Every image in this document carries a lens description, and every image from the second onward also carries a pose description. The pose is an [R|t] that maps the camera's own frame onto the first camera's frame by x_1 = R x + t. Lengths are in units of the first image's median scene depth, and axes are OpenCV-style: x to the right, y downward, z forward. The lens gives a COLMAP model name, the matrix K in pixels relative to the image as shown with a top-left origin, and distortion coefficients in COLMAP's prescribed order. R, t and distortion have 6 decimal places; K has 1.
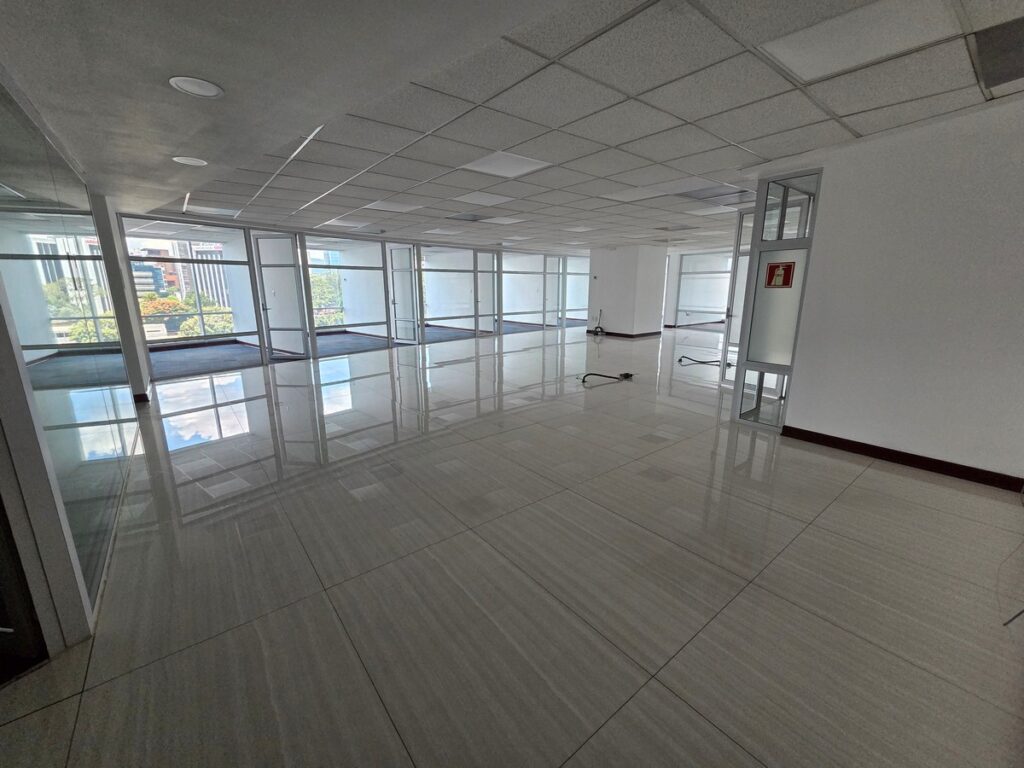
lens RADIAL K [[419.5, 0, 512.0], [0, 419.5, 384.0], [0, 0, 1]] dist [-0.000623, -0.000059]
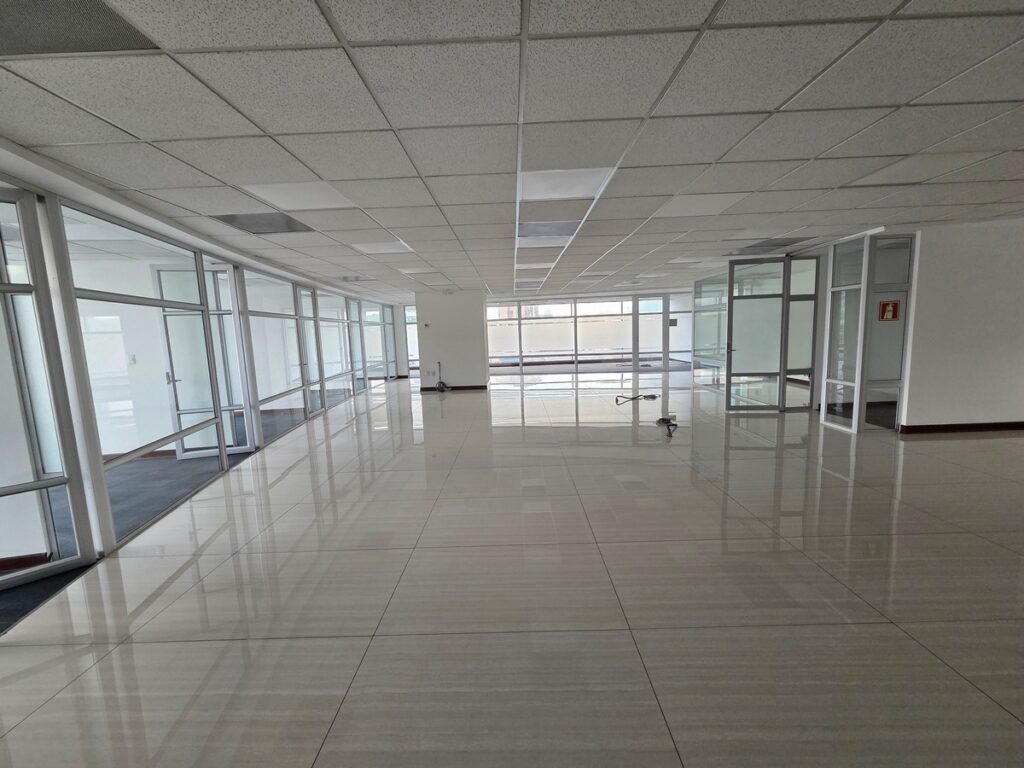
lens RADIAL K [[419.5, 0, 512.0], [0, 419.5, 384.0], [0, 0, 1]] dist [-0.000623, -0.000059]
pose [[0.626188, -0.130159, 0.768731, -0.443547], [0.217958, 0.975881, -0.012310, -0.114060], [-0.748588, 0.175259, 0.639453, 0.445696]]
